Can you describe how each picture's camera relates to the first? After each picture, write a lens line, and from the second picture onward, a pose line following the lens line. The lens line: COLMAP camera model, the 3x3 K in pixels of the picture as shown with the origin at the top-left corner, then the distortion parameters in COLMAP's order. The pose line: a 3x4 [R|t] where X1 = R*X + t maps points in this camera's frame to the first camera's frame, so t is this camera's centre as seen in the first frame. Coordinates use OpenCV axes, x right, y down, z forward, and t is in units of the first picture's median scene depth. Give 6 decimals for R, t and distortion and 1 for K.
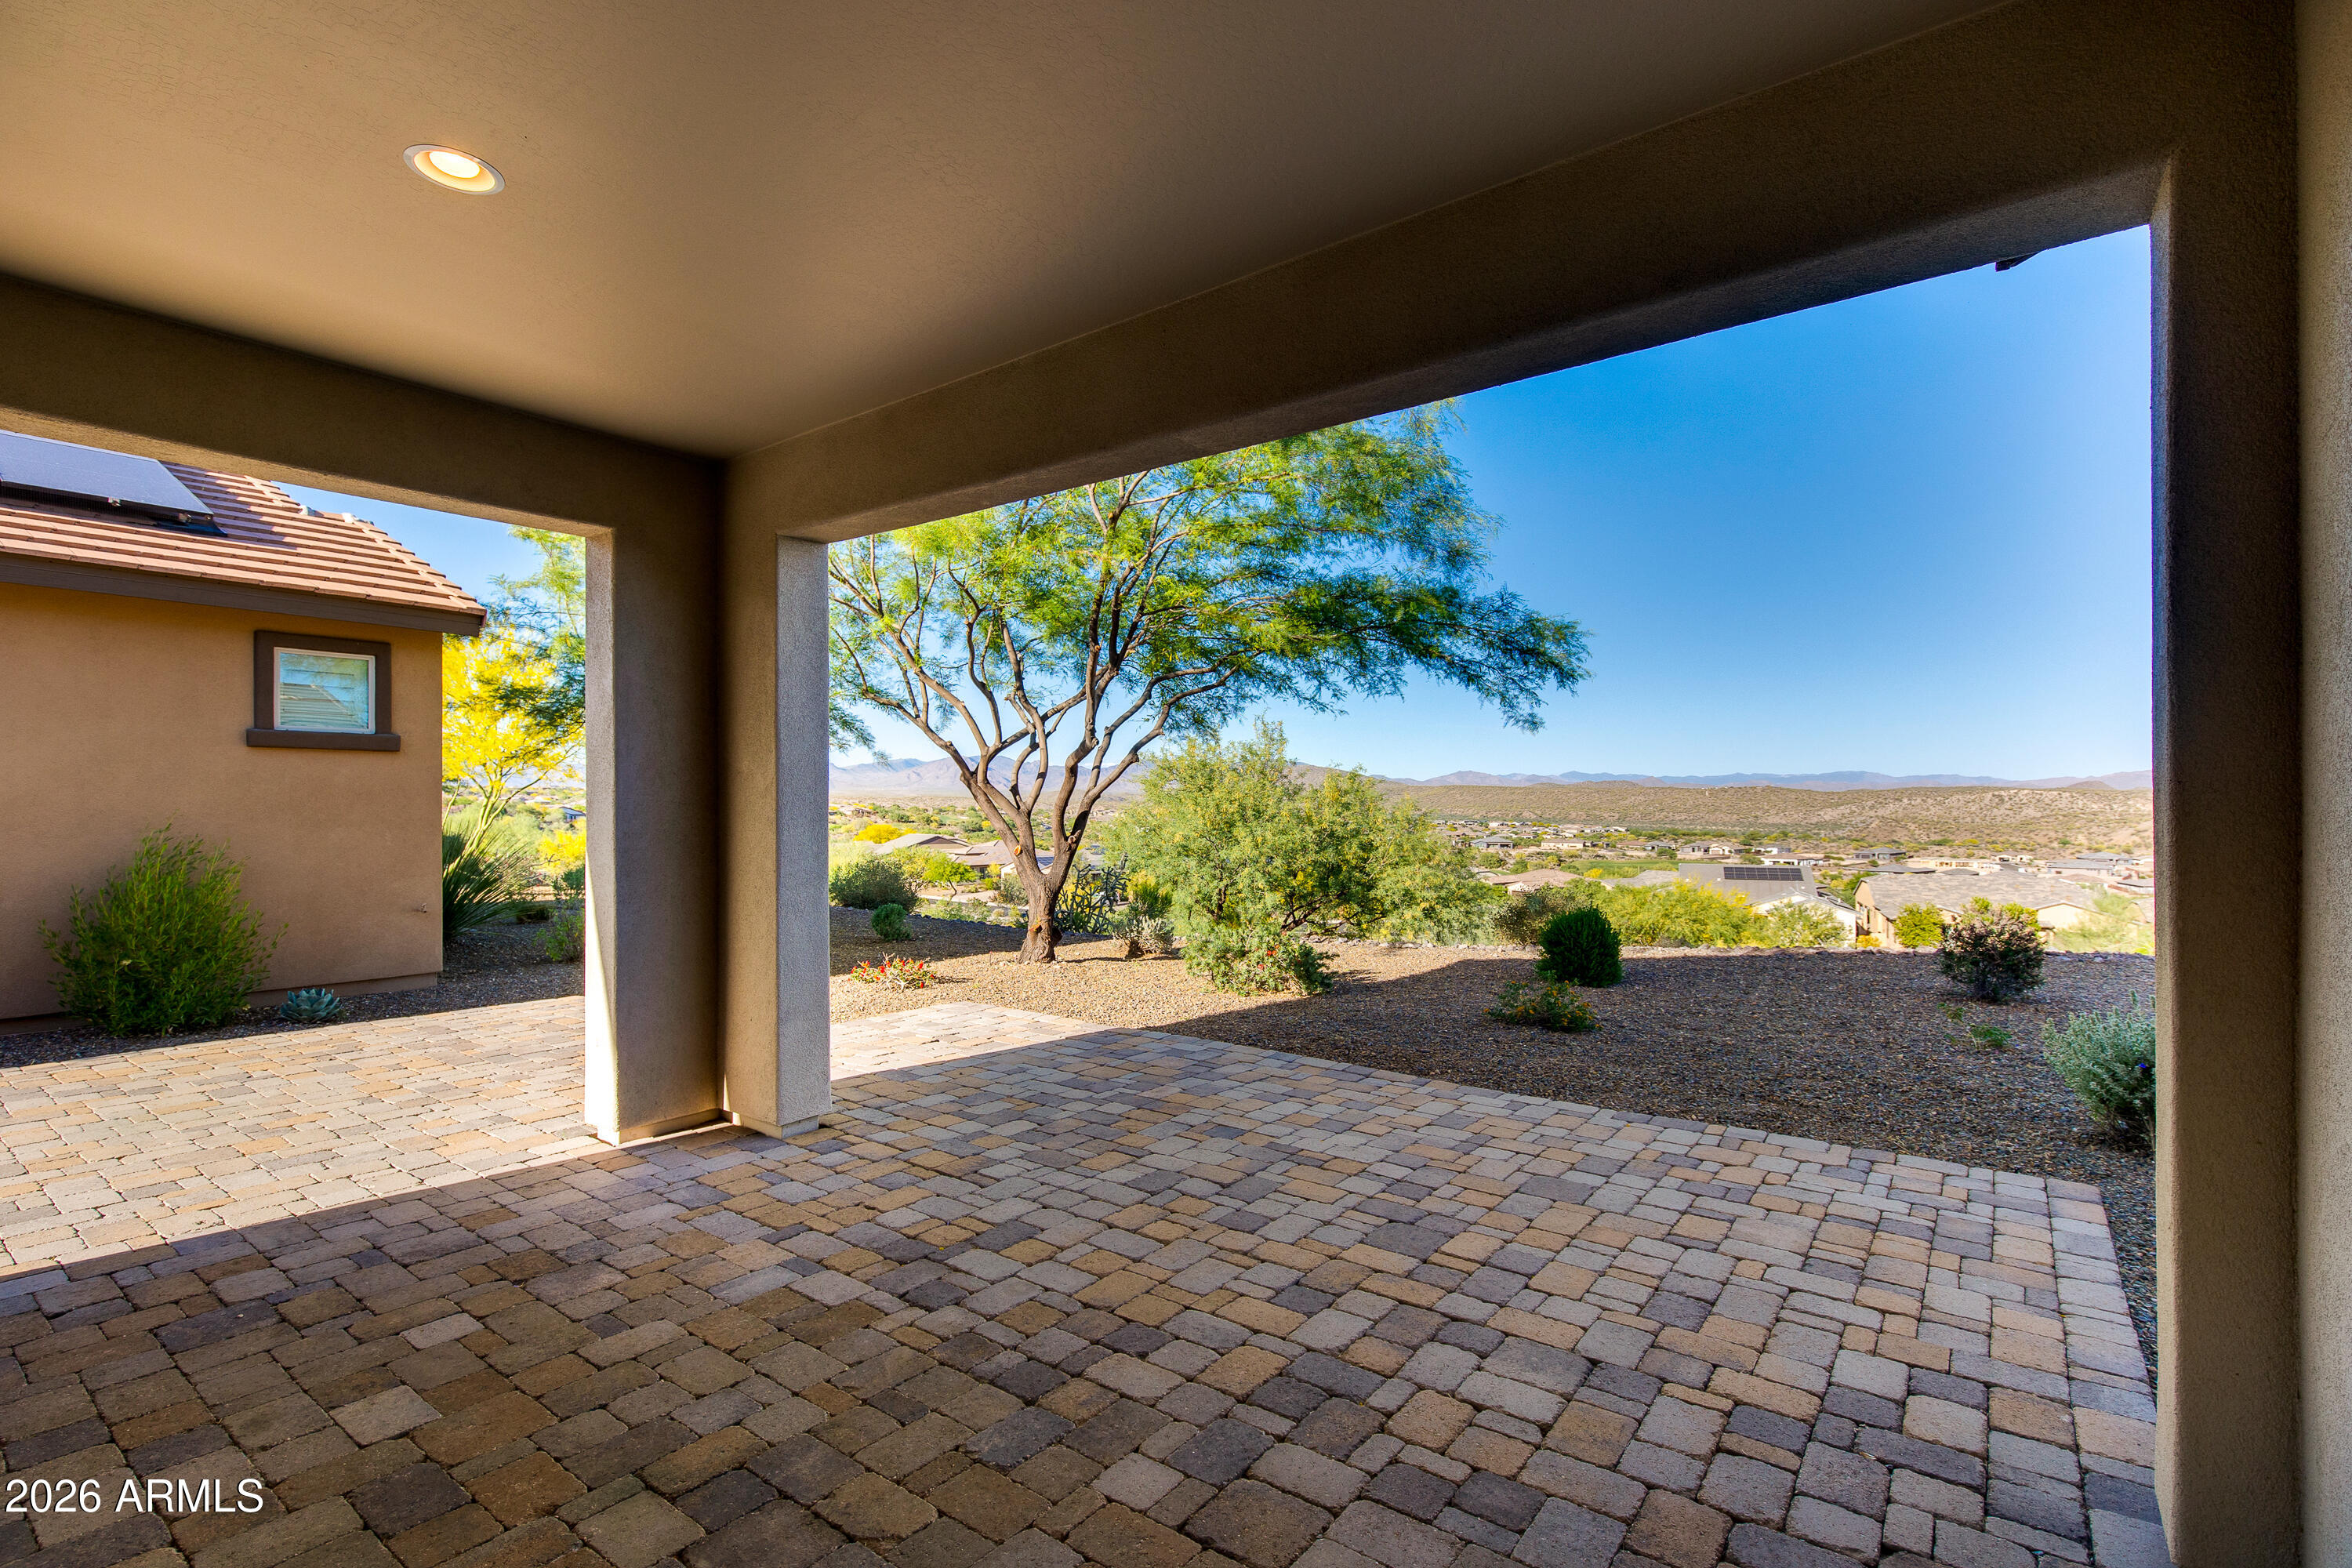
lens RADIAL K [[1076.3, 0, 1184.2], [0, 1076.3, 800.7], [0, 0, 1]] dist [0.003735, -0.000474]
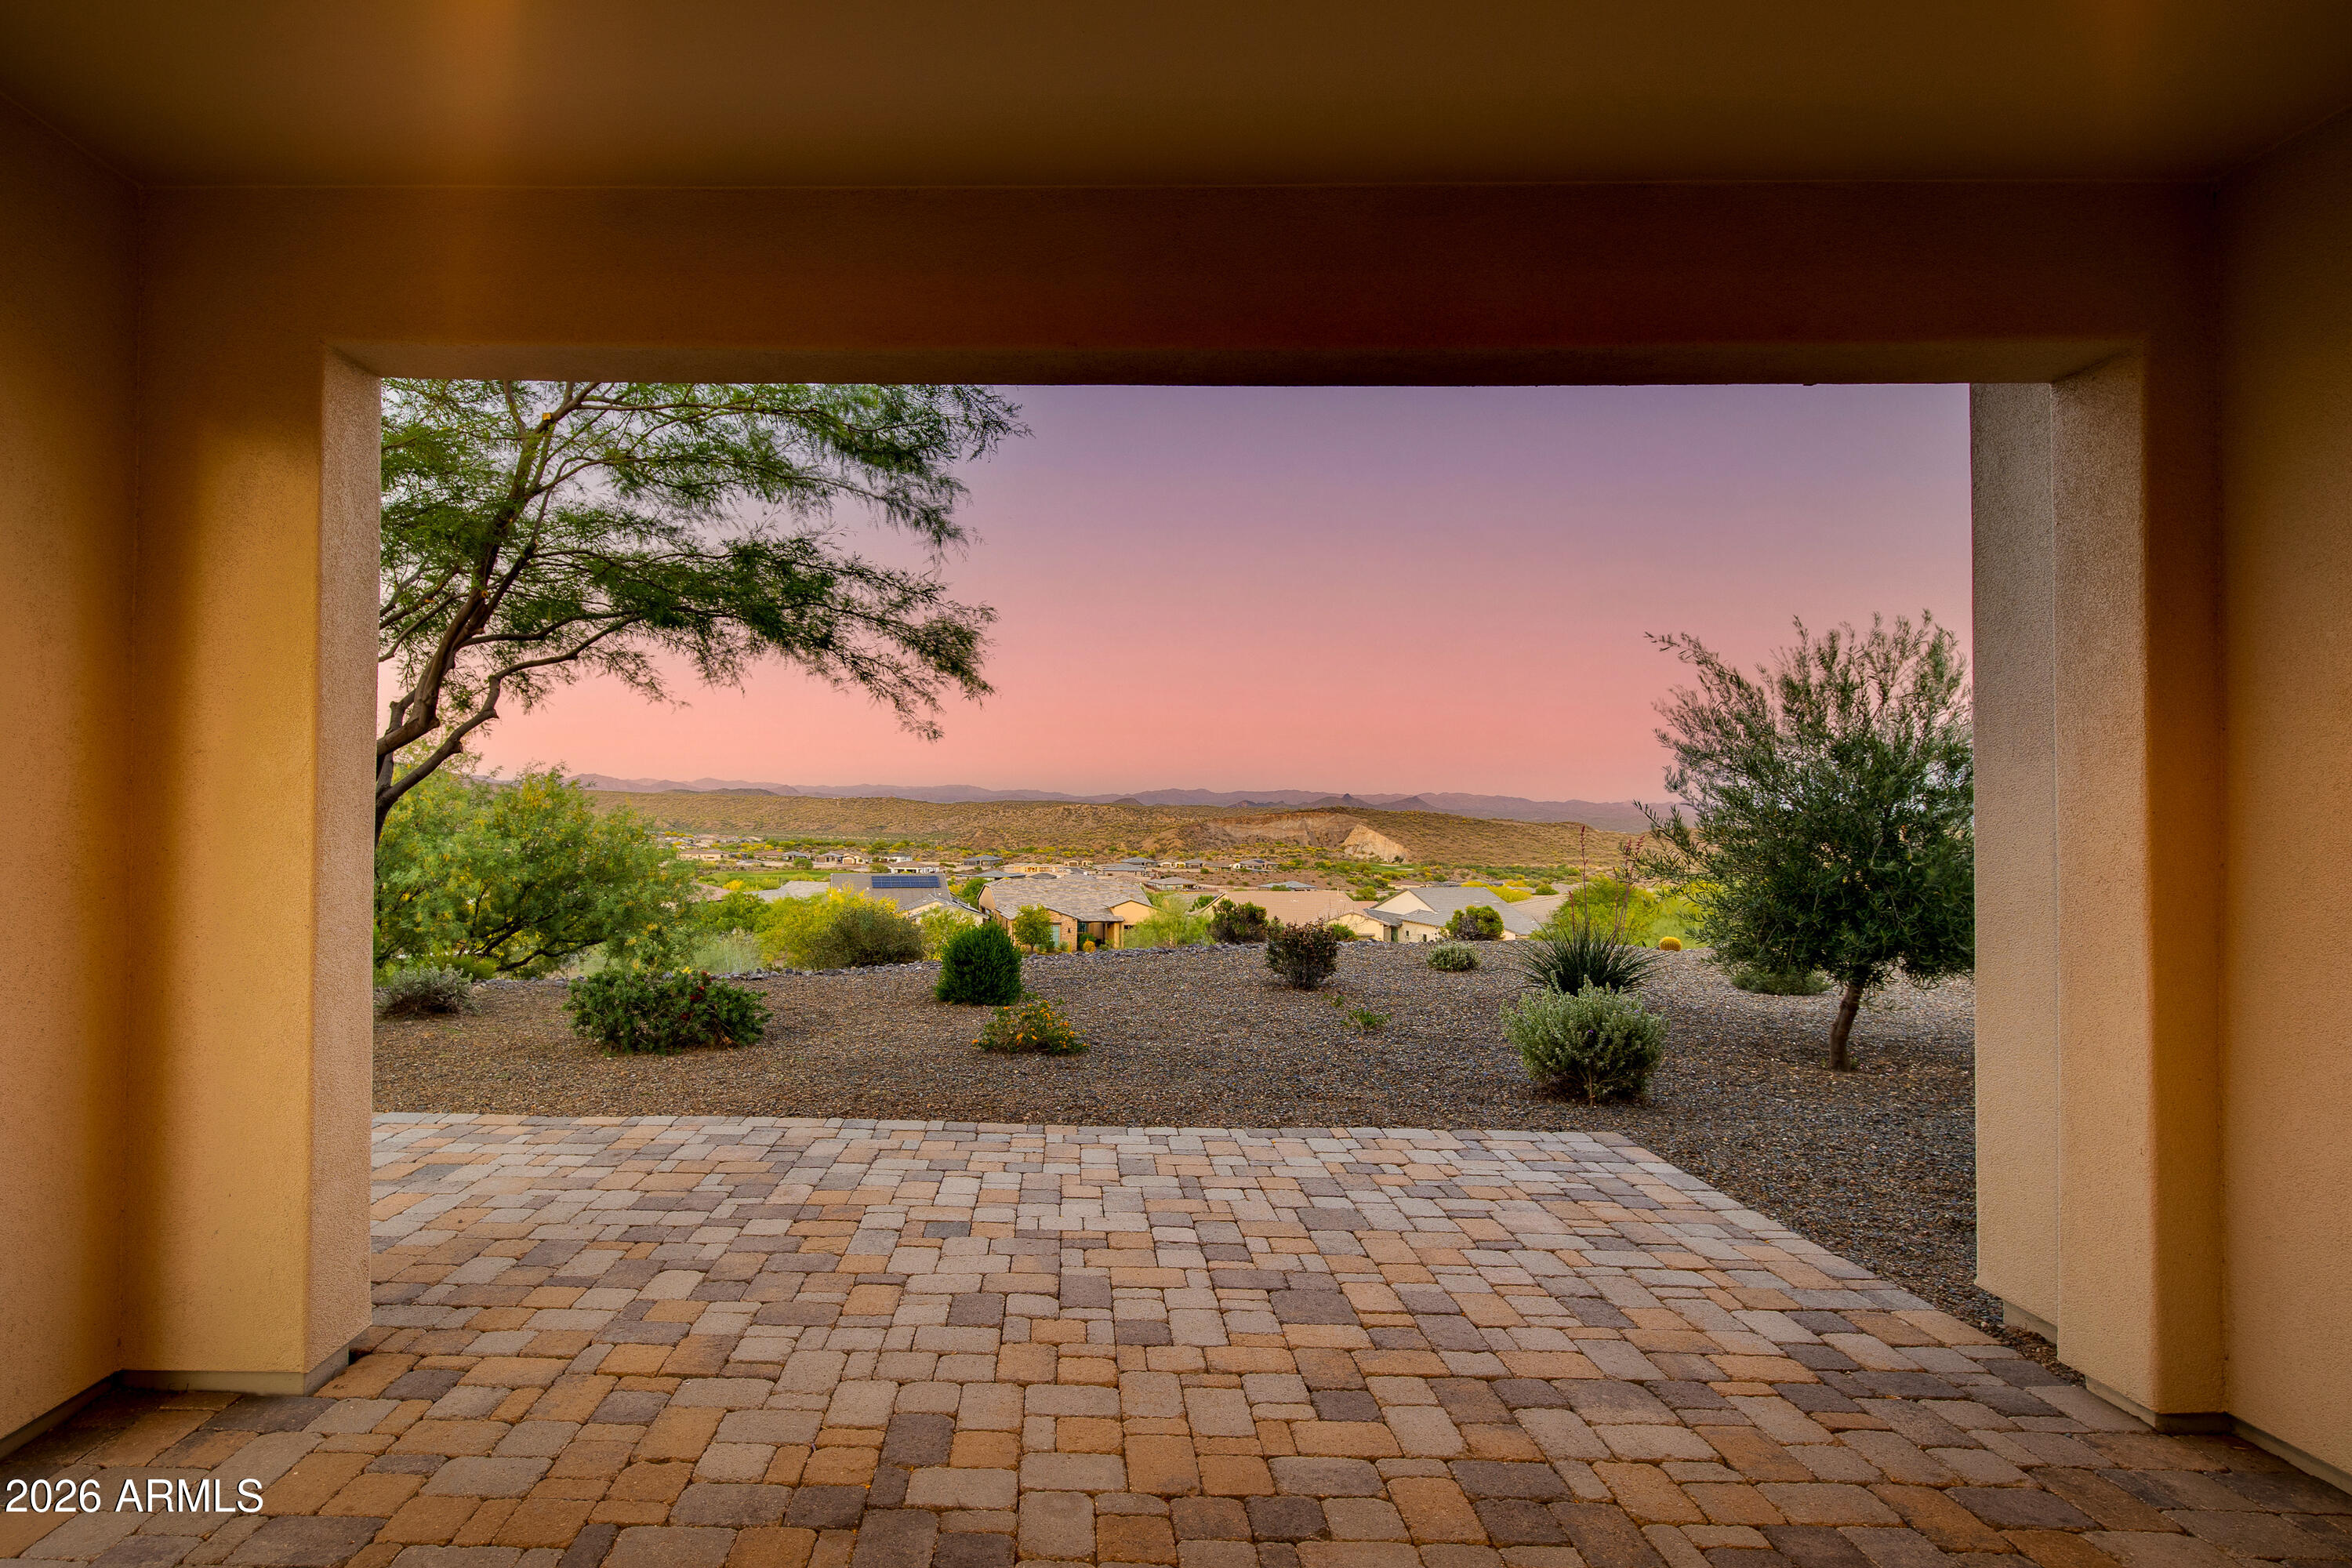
lens RADIAL K [[1167.3, 0, 1042.0], [0, 1167.3, 803.3], [0, 0, 1]] dist [0.004890, -0.000488]
pose [[0.810505, 0.015274, 0.585533, -0.486122], [-0.012663, 0.999883, -0.008554, 0.000064], [-0.585595, -0.000482, 0.810604, 0.304675]]
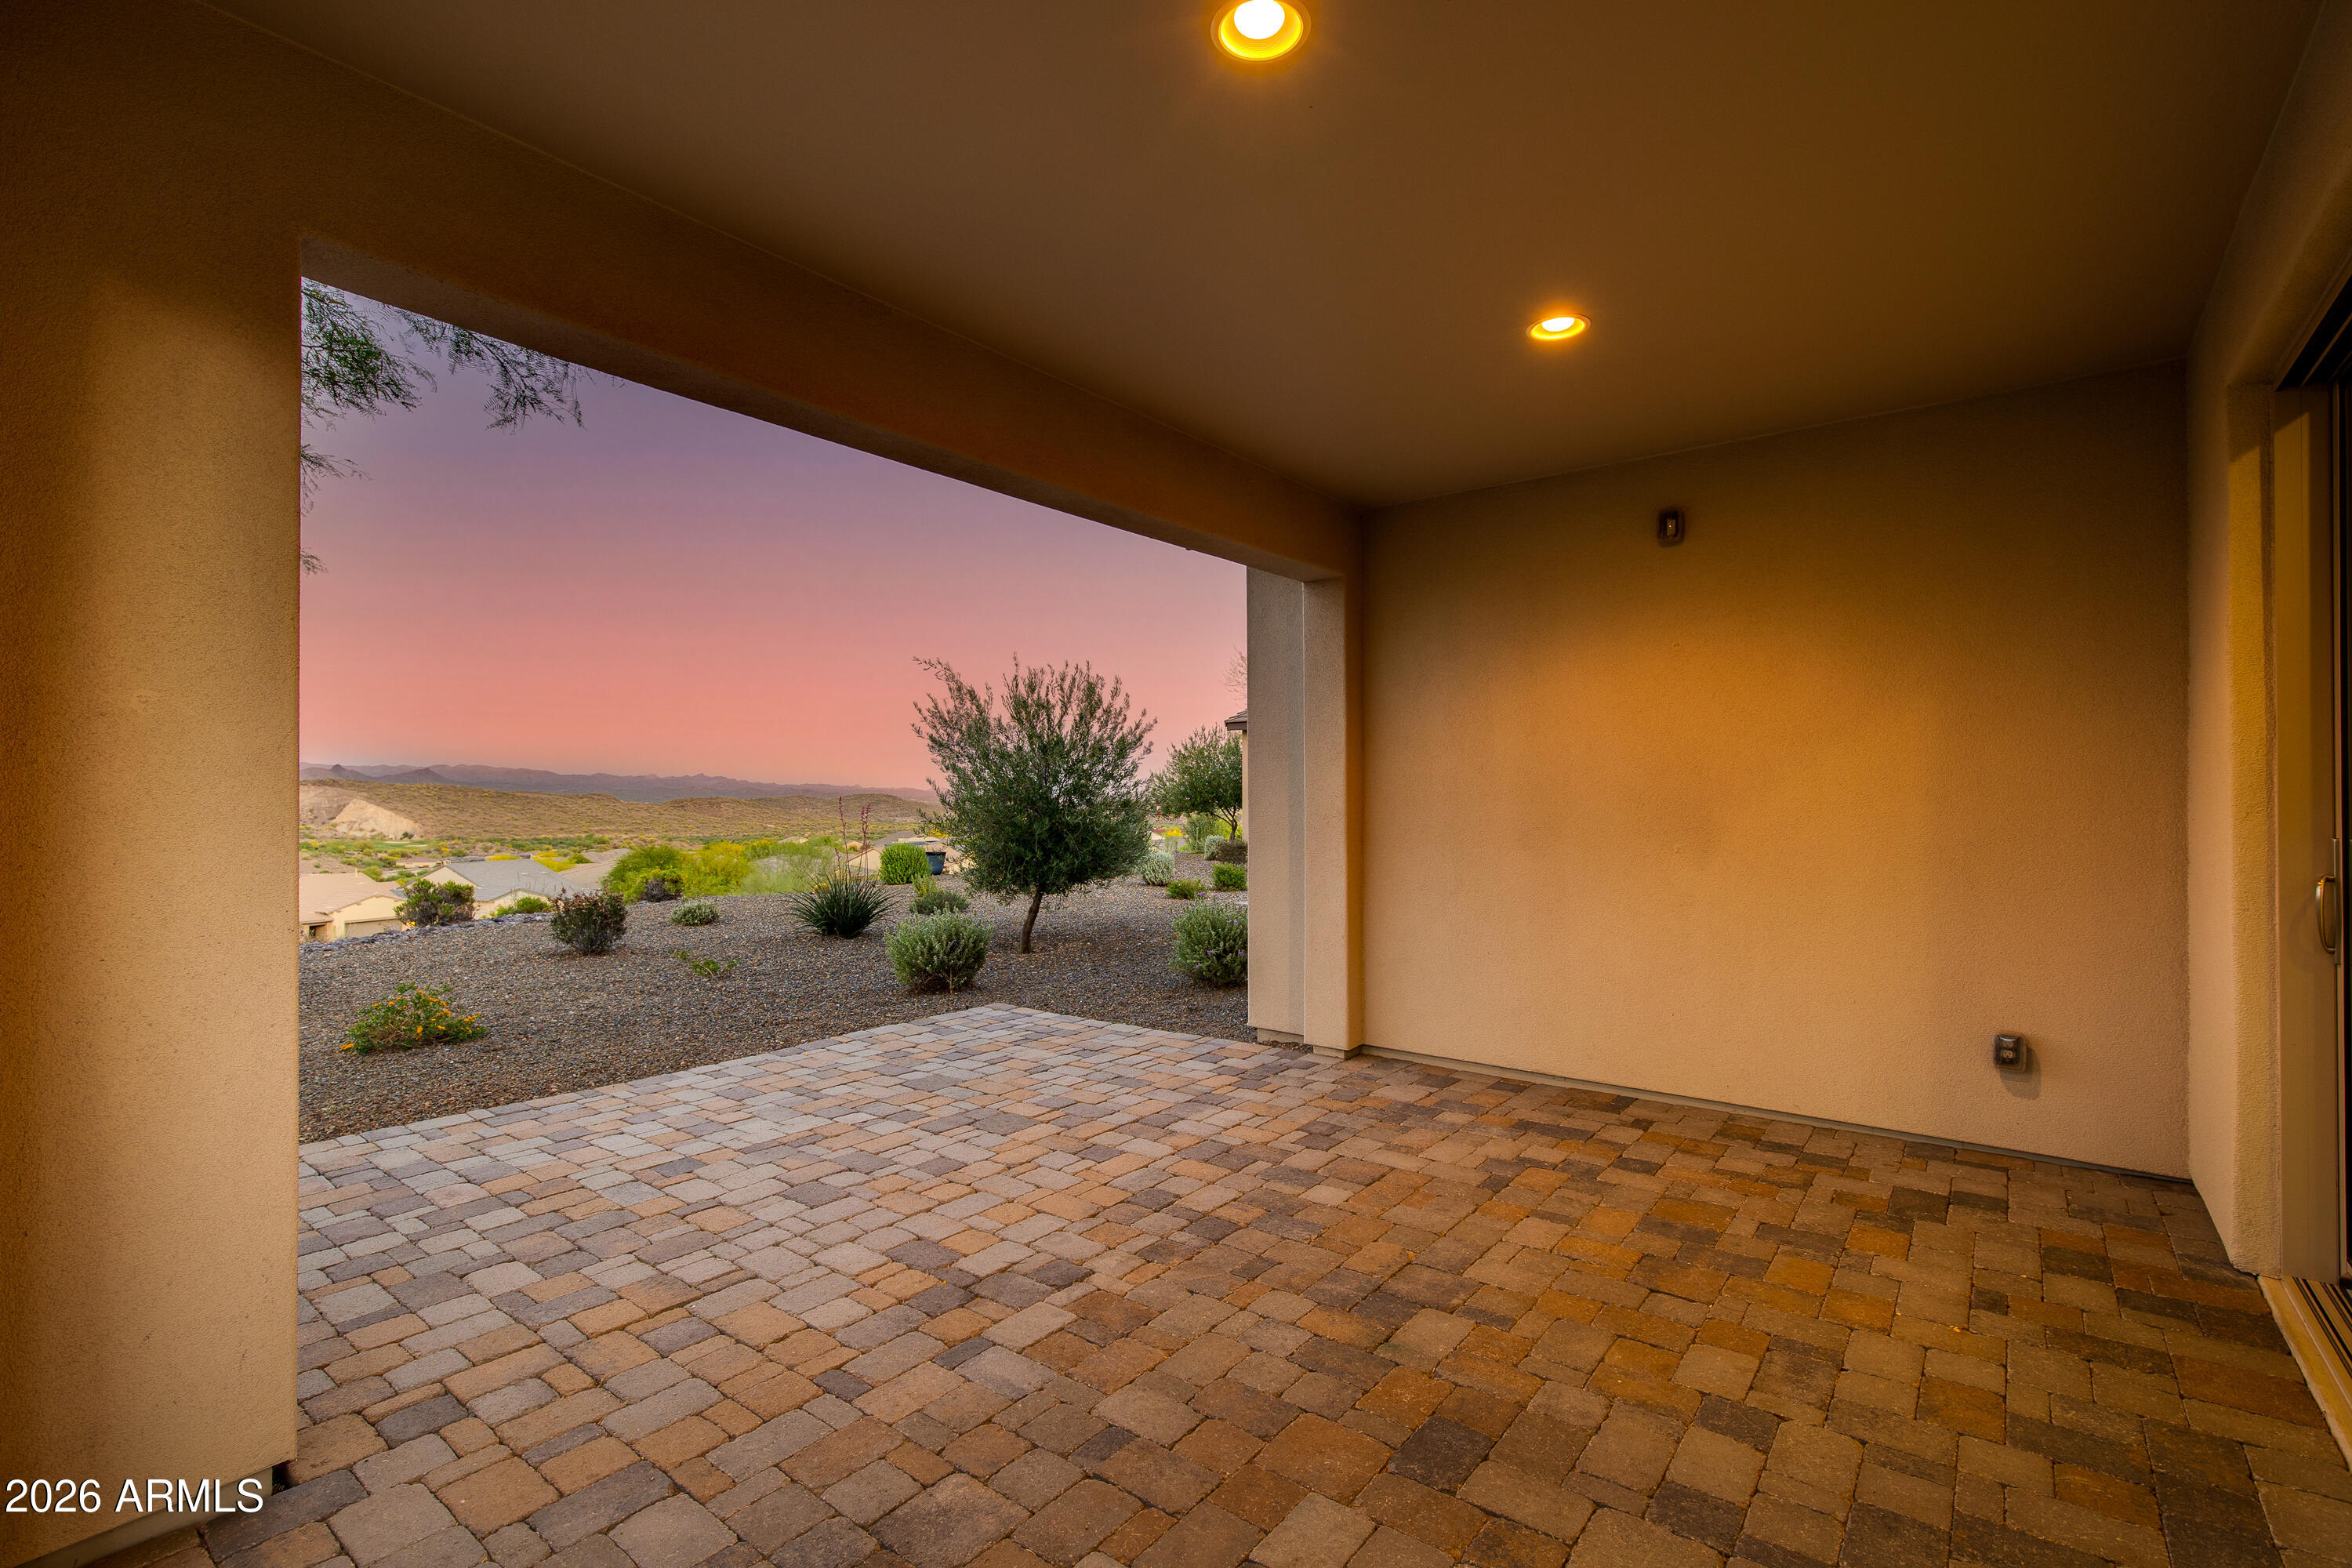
lens RADIAL K [[1057.5, 0, 1176.3], [0, 1057.5, 794.9], [0, 0, 1]] dist [0.002953, 0.000006]
pose [[0.019269, 0.000001, 0.999814, -0.956985], [-0.004752, 0.999989, 0.000090, 0.003239], [-0.999803, -0.004753, 0.019269, 0.678189]]
